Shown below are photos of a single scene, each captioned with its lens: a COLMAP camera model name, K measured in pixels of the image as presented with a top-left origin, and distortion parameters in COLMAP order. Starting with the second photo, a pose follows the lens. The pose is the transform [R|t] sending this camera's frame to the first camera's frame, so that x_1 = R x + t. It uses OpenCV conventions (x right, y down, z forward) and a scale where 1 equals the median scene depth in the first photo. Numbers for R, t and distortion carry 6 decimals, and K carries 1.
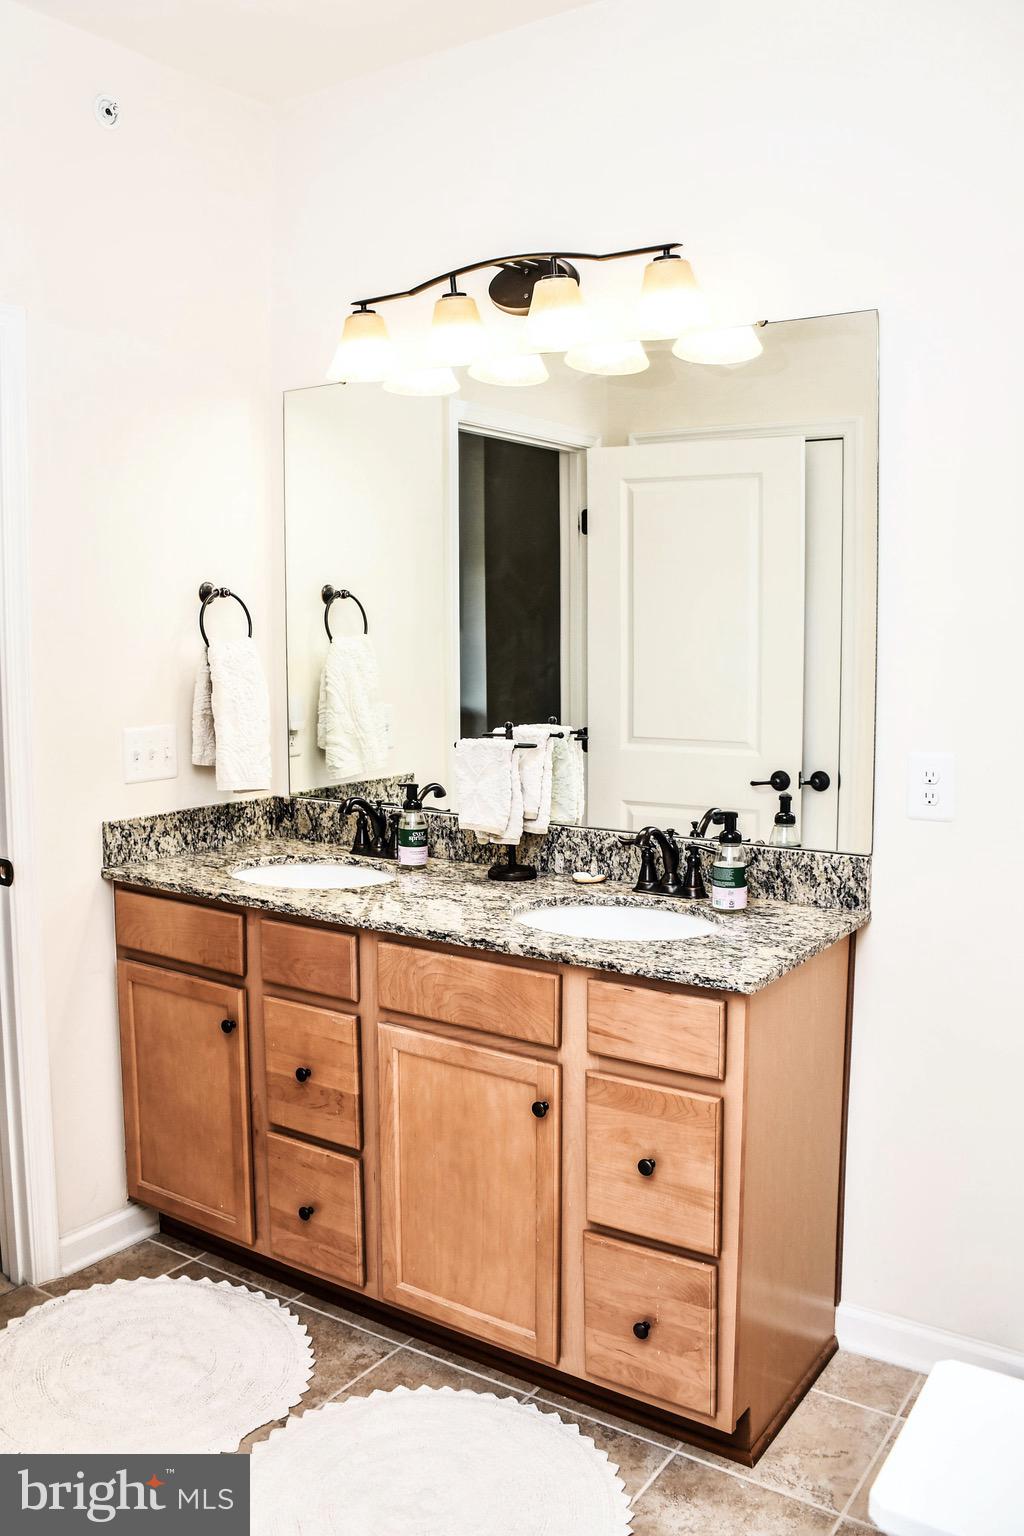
lens RADIAL K [[1215.9, 0, 512.0], [0, 1215.9, 768.0], [0, 0, 1]] dist [-0.153967, 0.107522]
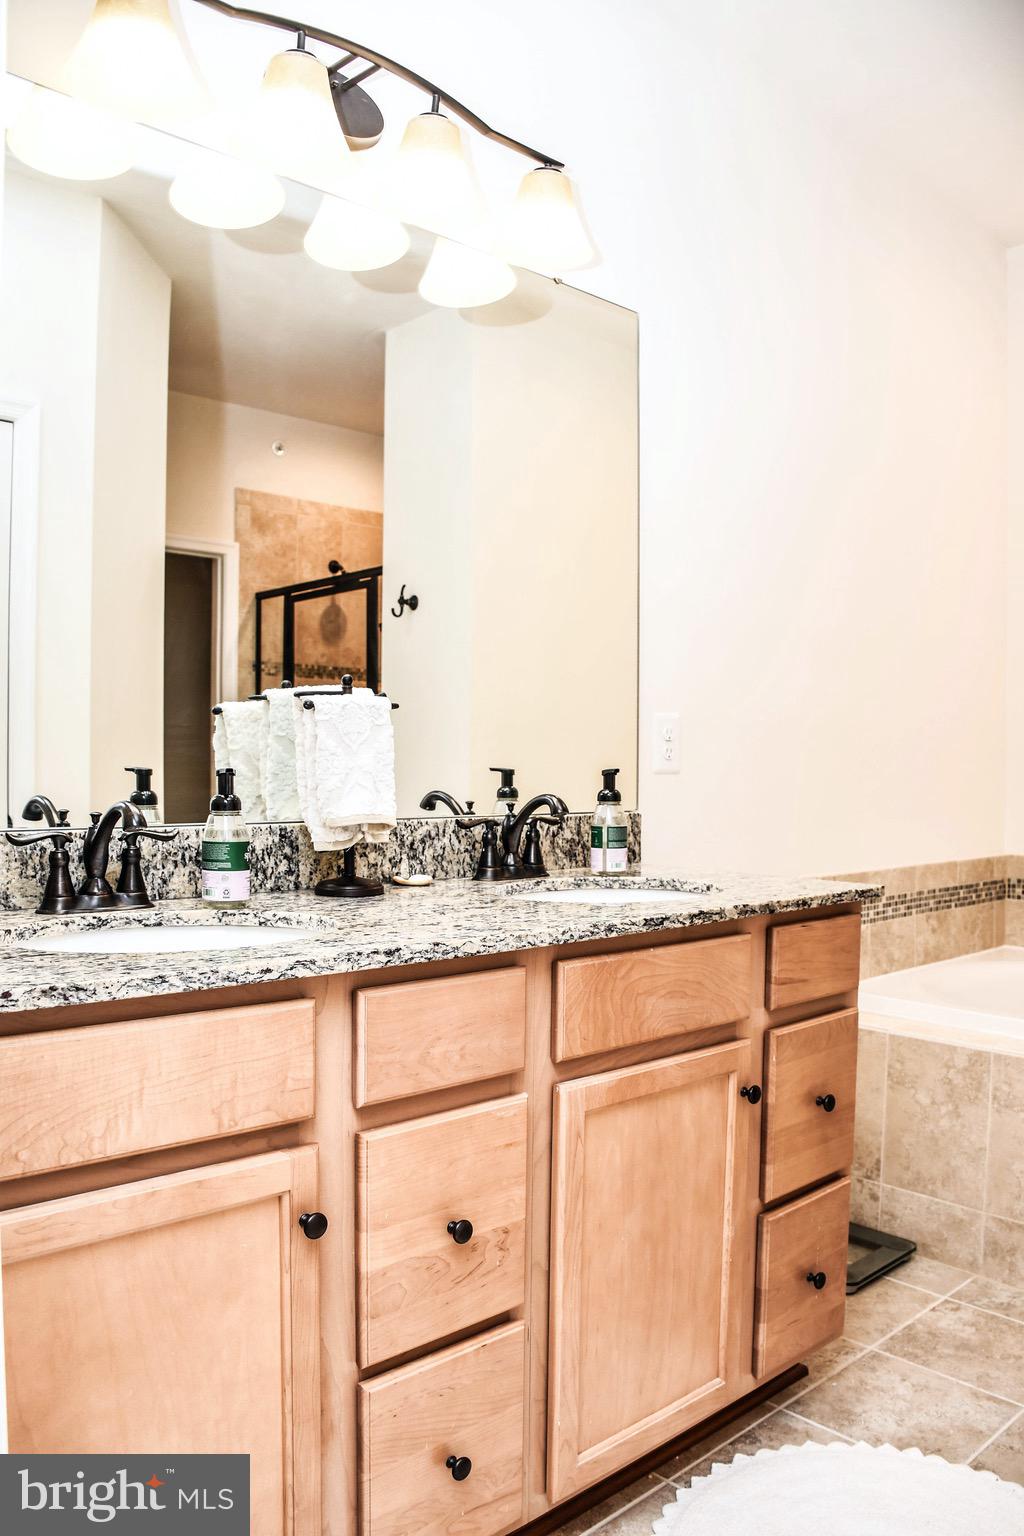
lens RADIAL K [[1191.8, 0, 513.7], [0, 1191.8, 795.7], [0, 0, 1]] dist [-0.156667, 0.101103]
pose [[0.242979, -0.027346, 0.969646, -0.689407], [0.101073, 0.994875, 0.002730, 0.042729], [-0.964751, 0.097341, 0.244498, 0.779960]]
